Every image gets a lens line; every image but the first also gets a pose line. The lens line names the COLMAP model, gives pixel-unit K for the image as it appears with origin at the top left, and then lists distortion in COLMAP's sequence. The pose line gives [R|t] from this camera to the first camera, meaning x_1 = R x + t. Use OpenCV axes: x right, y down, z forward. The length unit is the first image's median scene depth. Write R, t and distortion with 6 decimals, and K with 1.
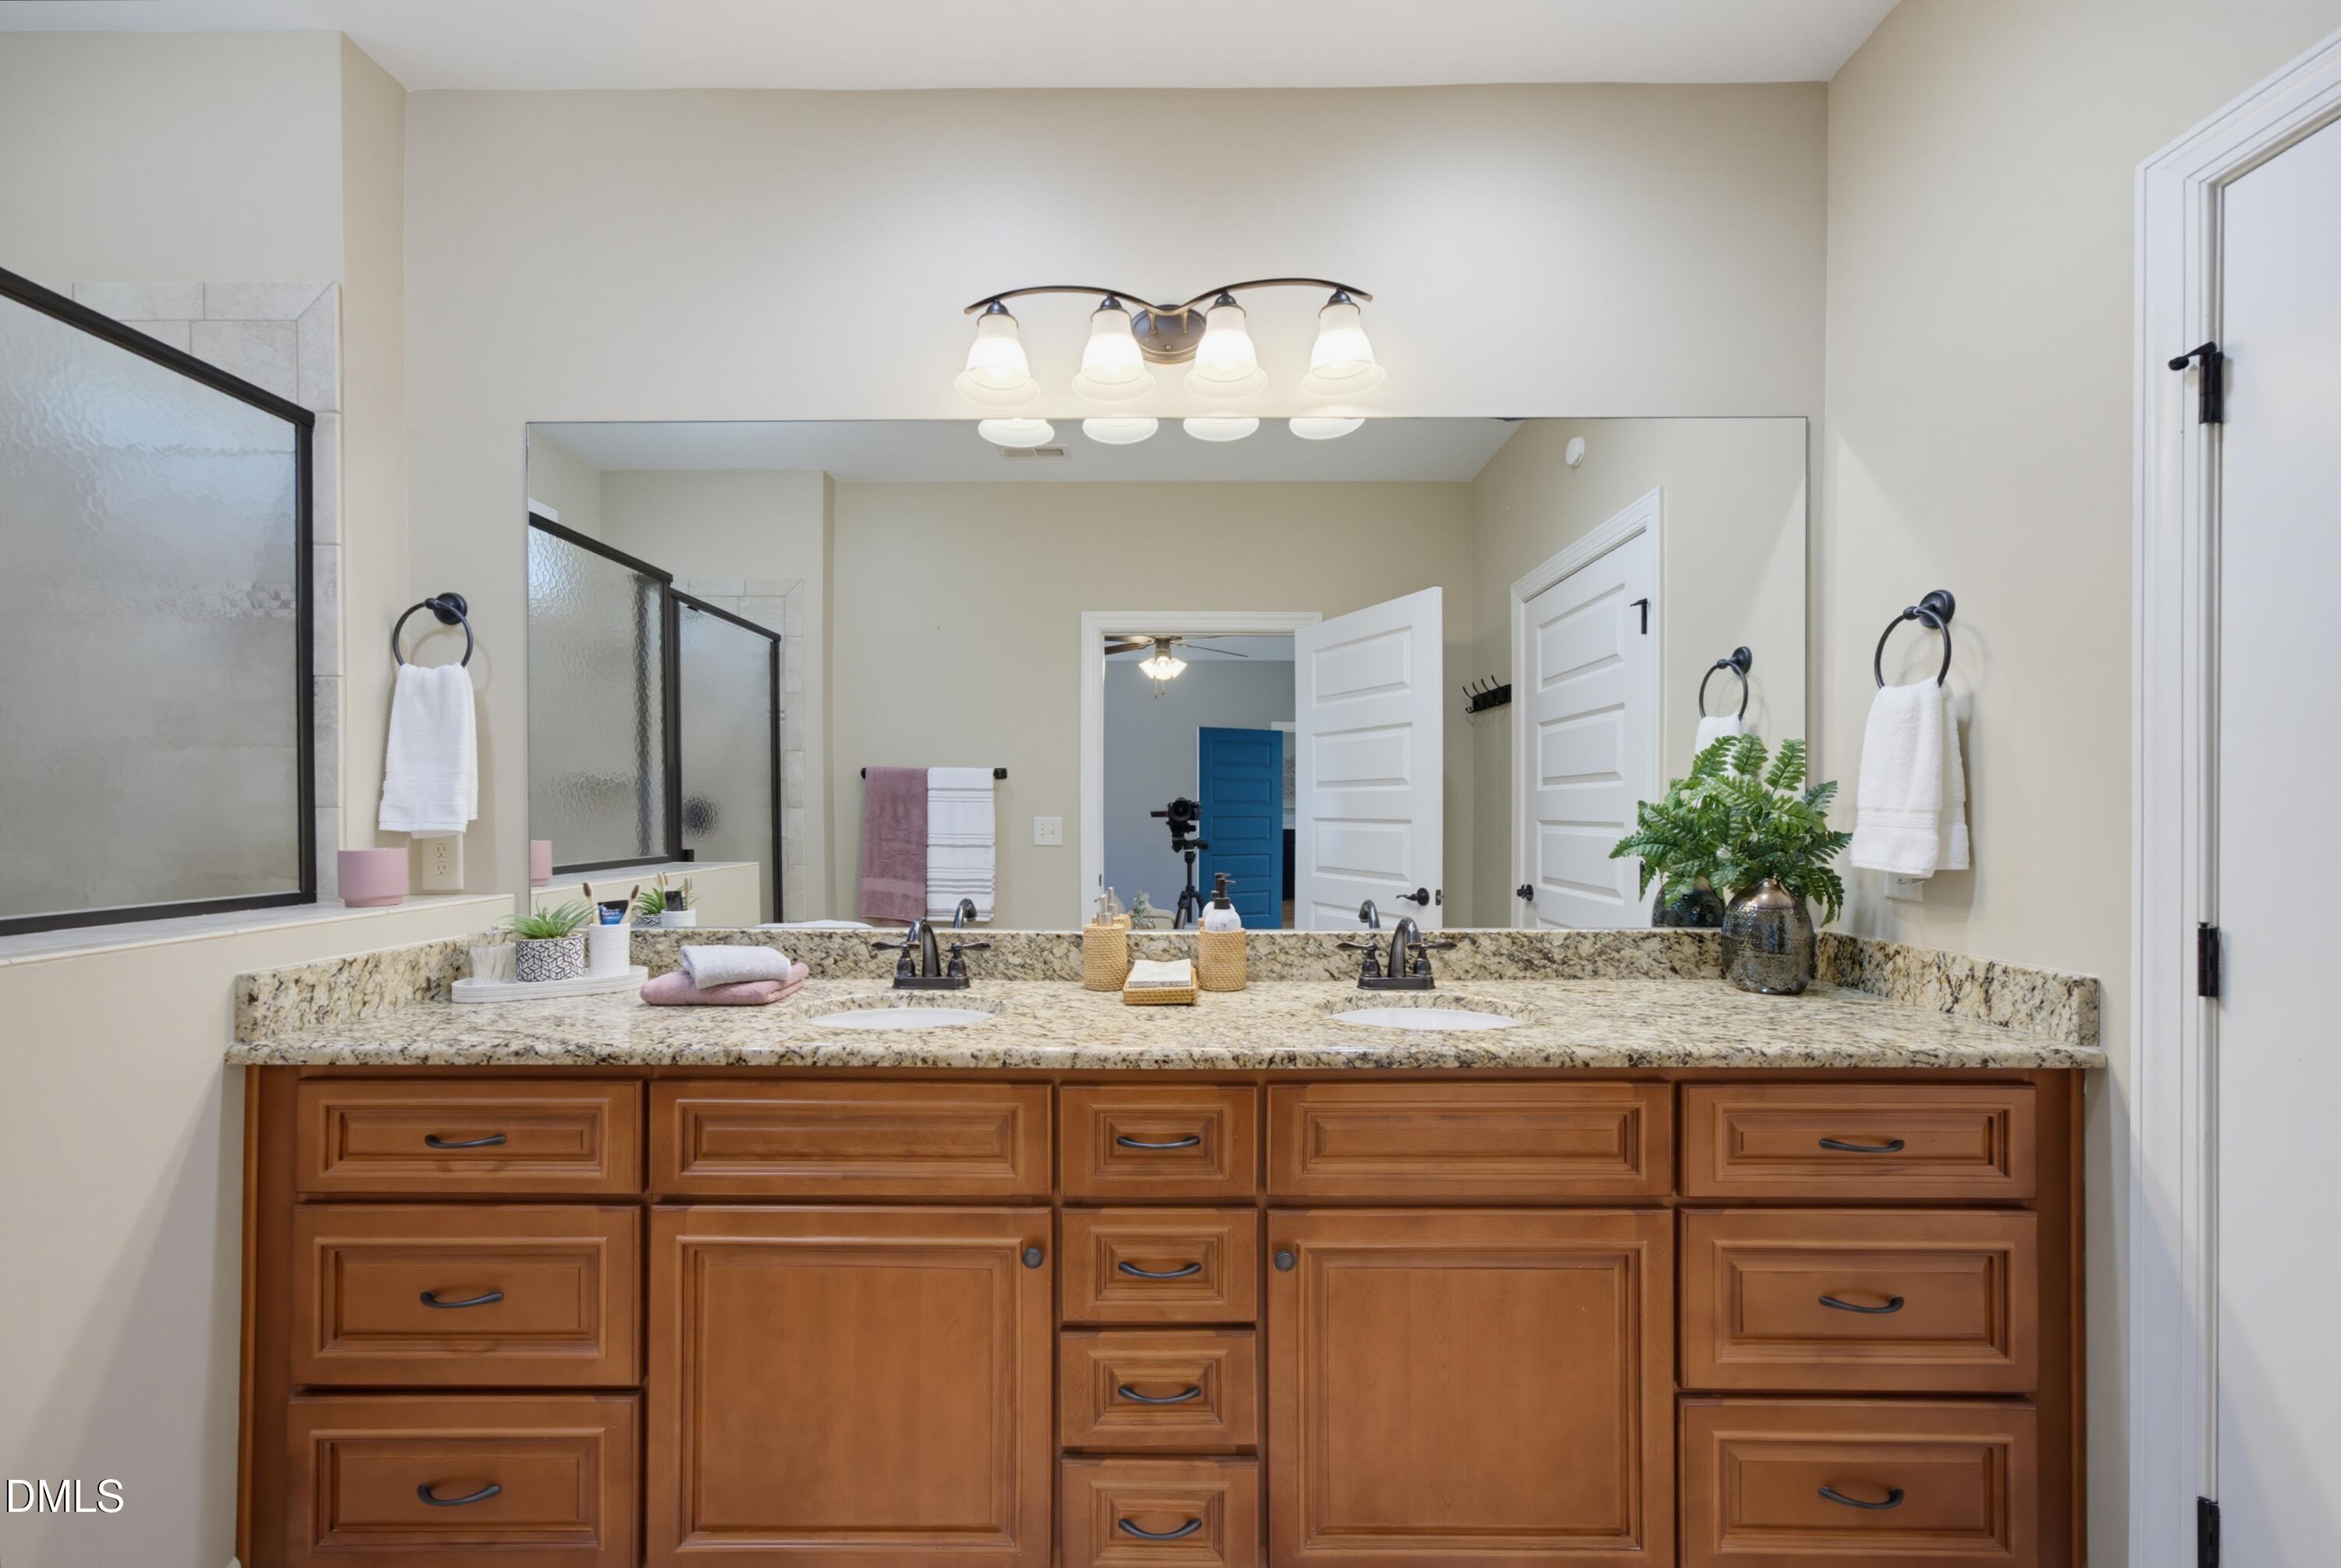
lens RADIAL K [[908.9, 0, 1174.0], [0, 908.9, 794.2], [0, 0, 1]] dist [0.001657, 0.000436]
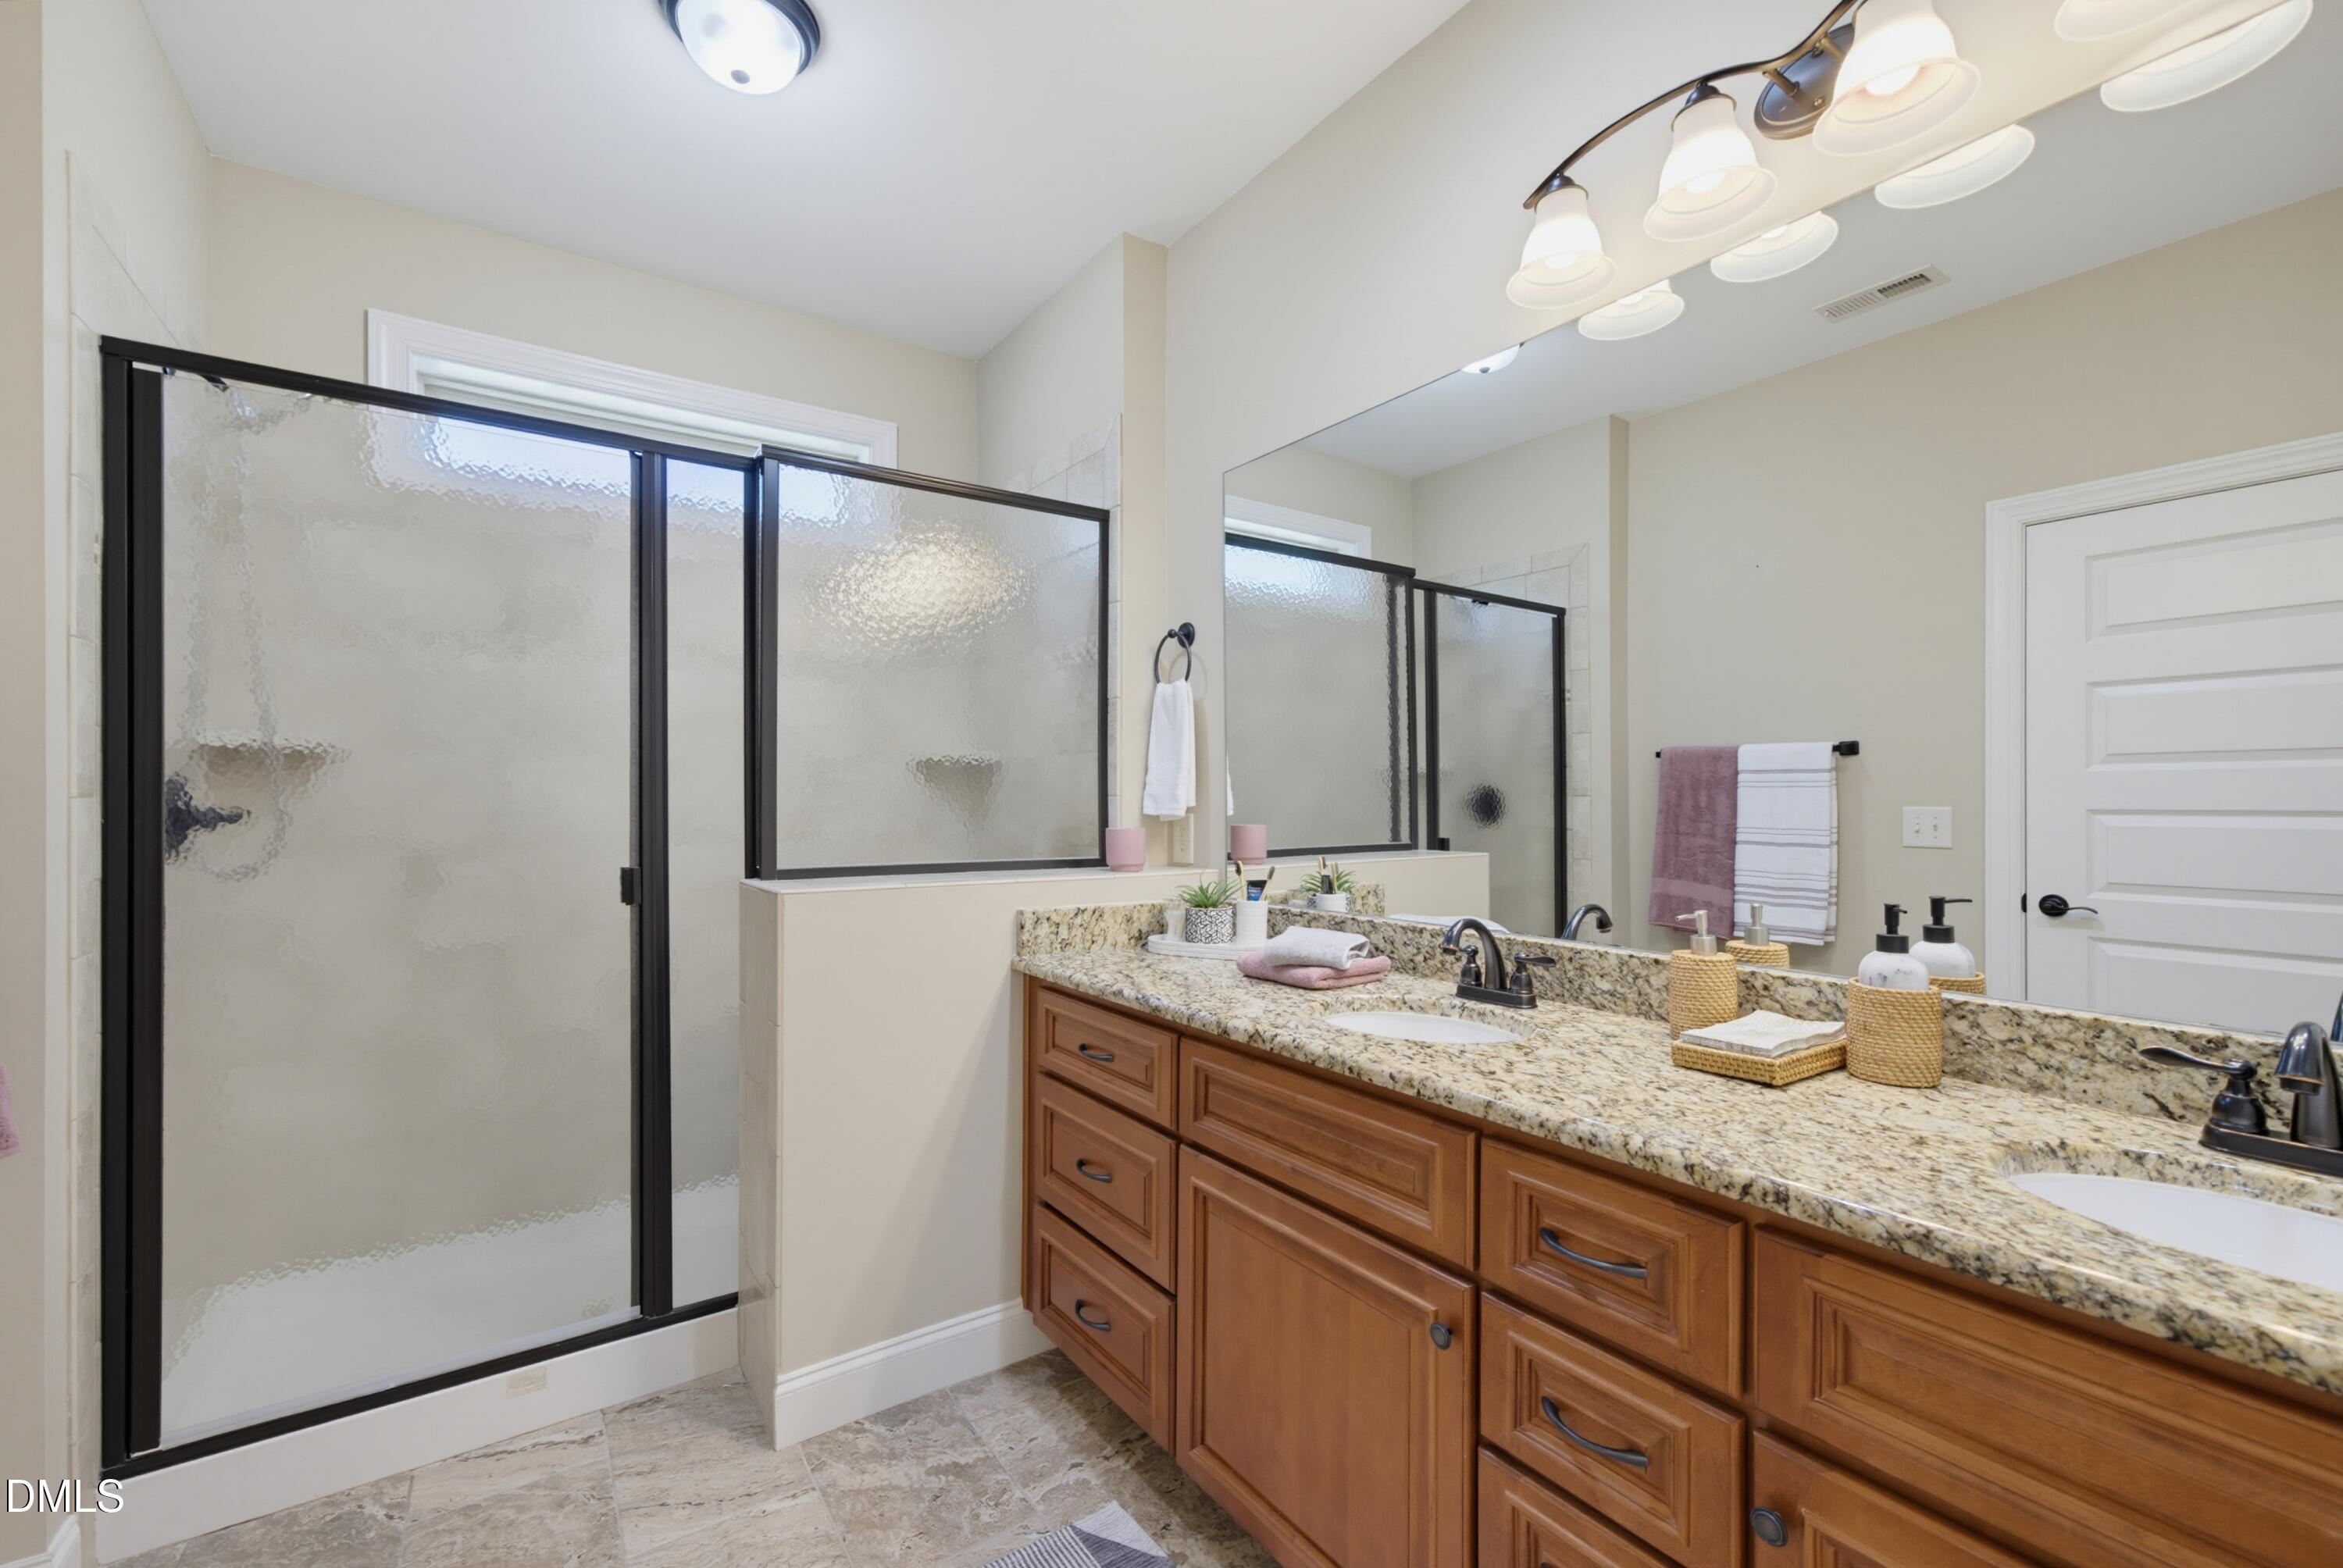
lens RADIAL K [[994.1, 0, 1167.3], [0, 994.1, 772.9], [0, 0, 1]] dist [-0.042076, 0.045151]
pose [[0.581970, -0.024490, -0.812841, 0.320318], [0.016195, 0.999697, -0.018524, 0.007816], [0.813049, -0.002383, 0.582191, 0.202255]]
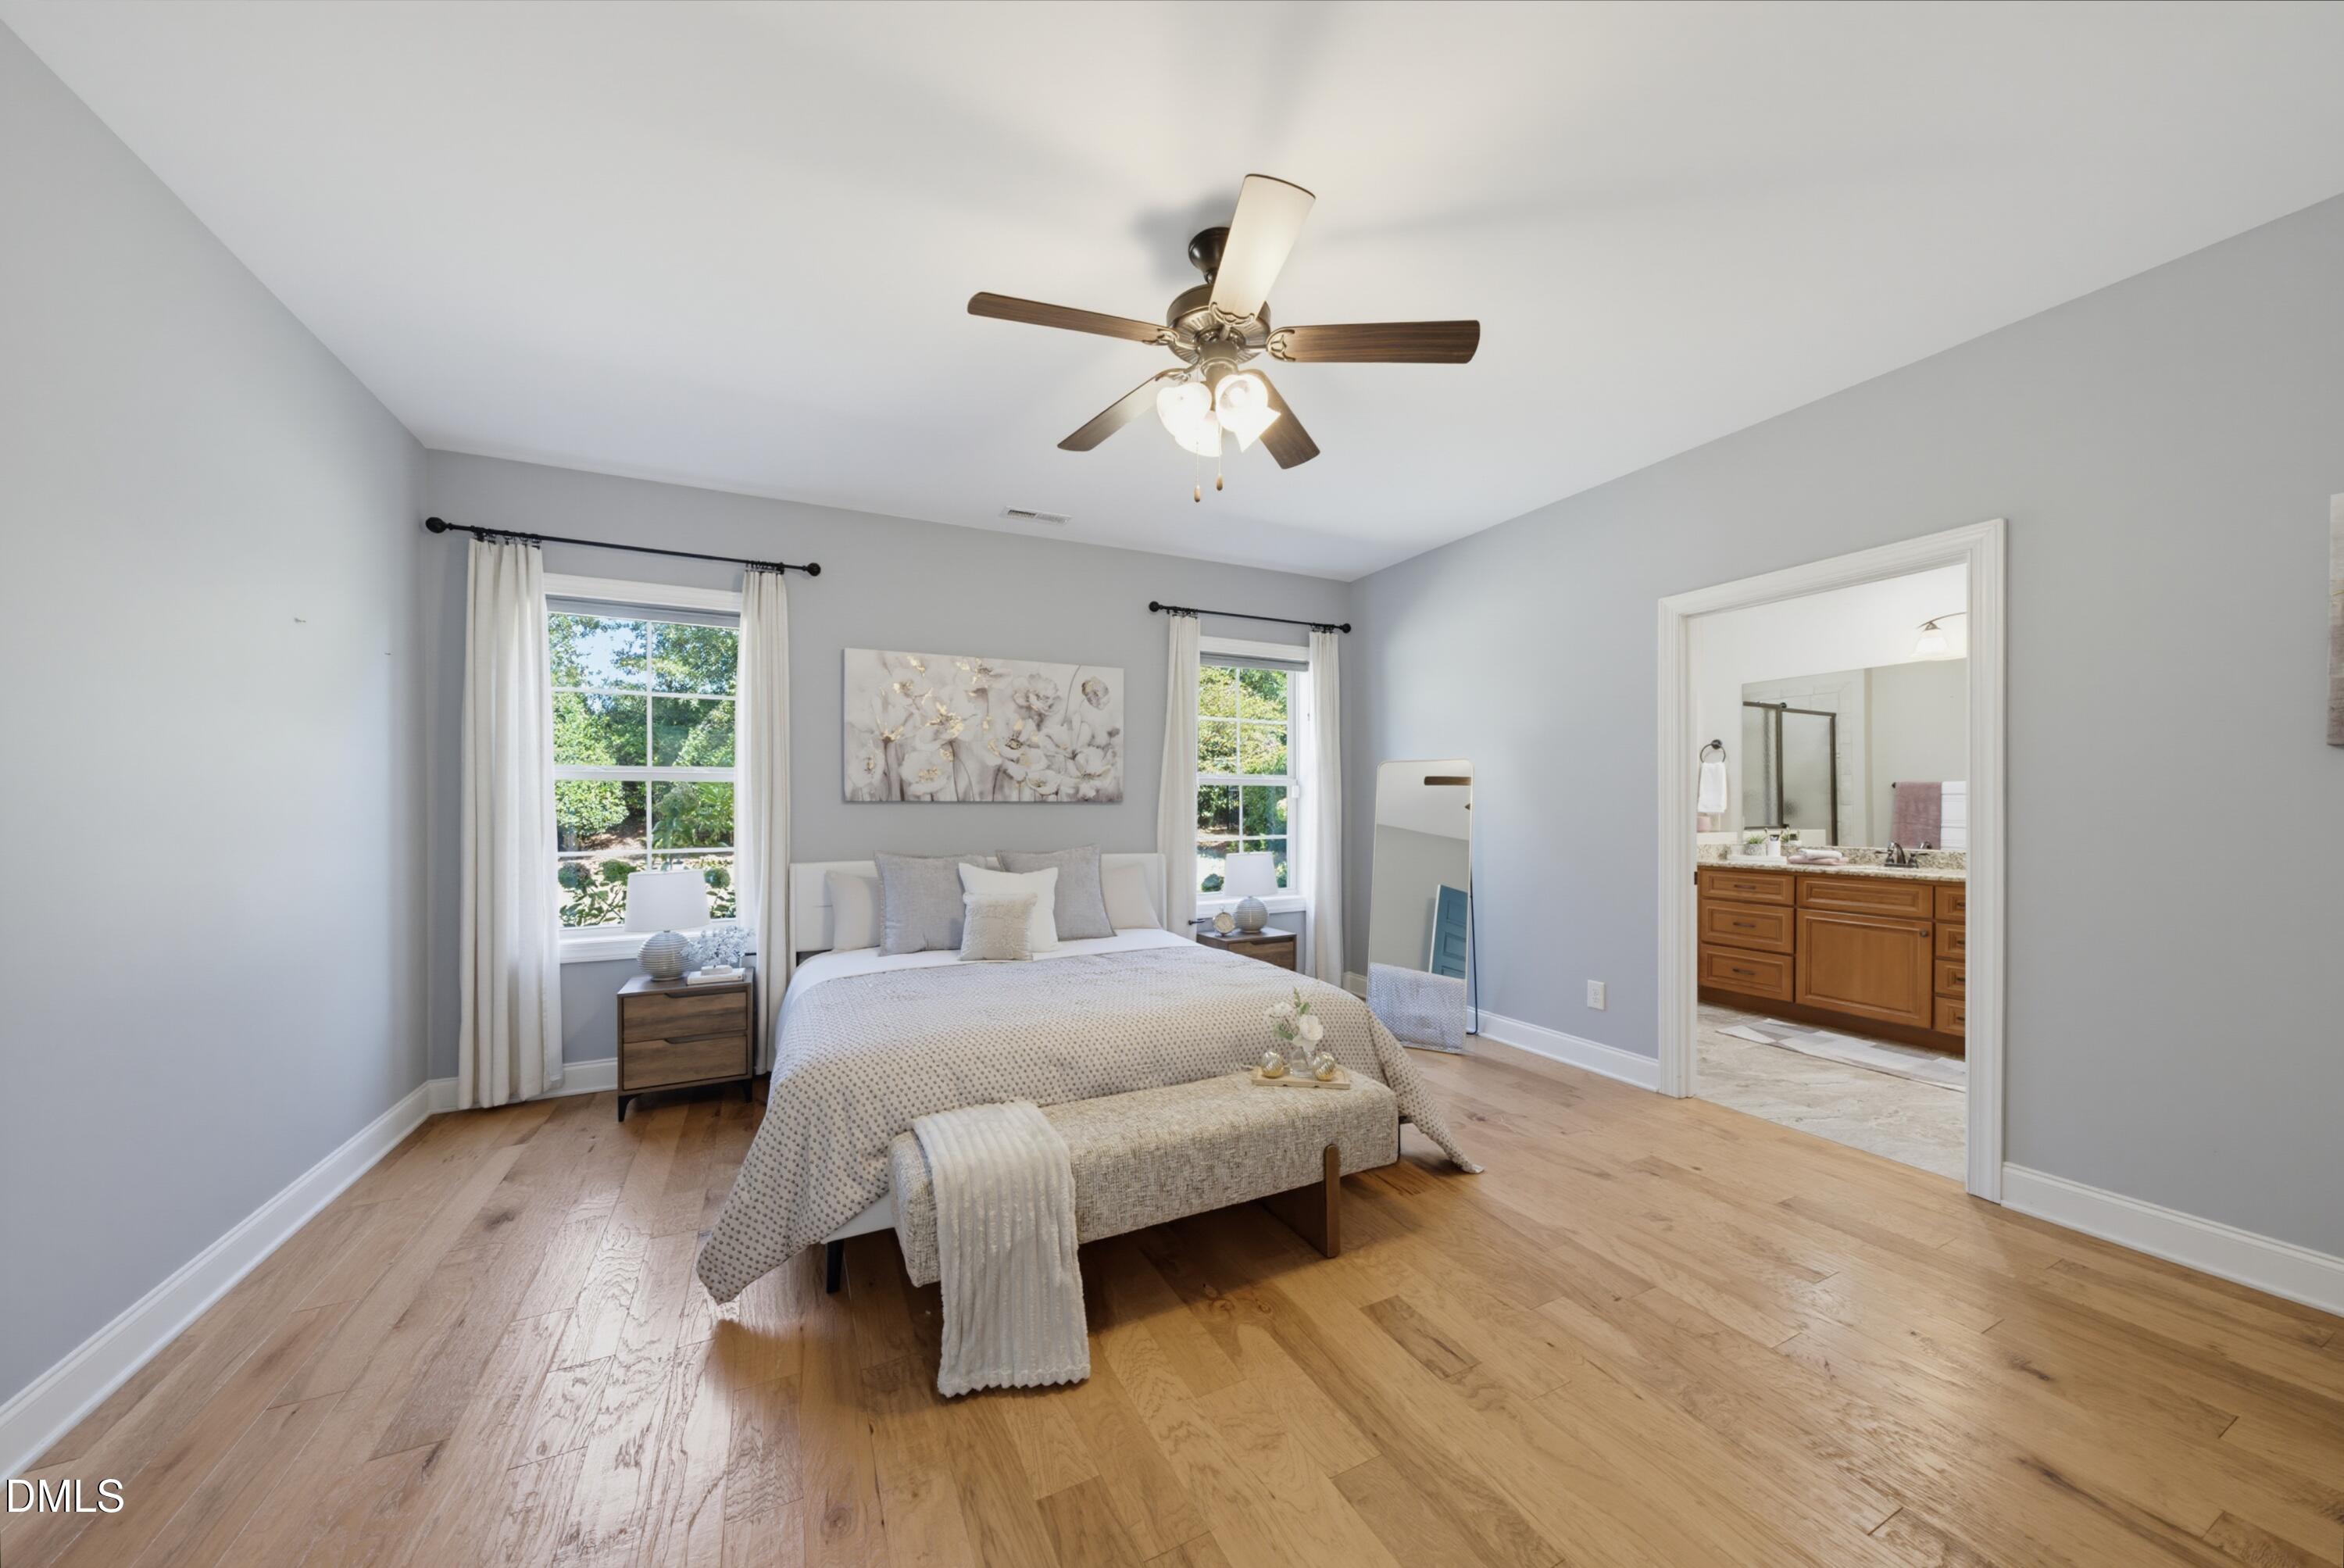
lens RADIAL K [[798.3, 0, 1171.7], [0, 798.3, 800.2], [0, 0, 1]] dist [0.004511, 0.000141]
pose [[0.449698, 0.000124, -0.893180, 0.958789], [0.011157, 0.999921, 0.005757, -0.042916], [0.893111, -0.012554, 0.449662, -2.191003]]
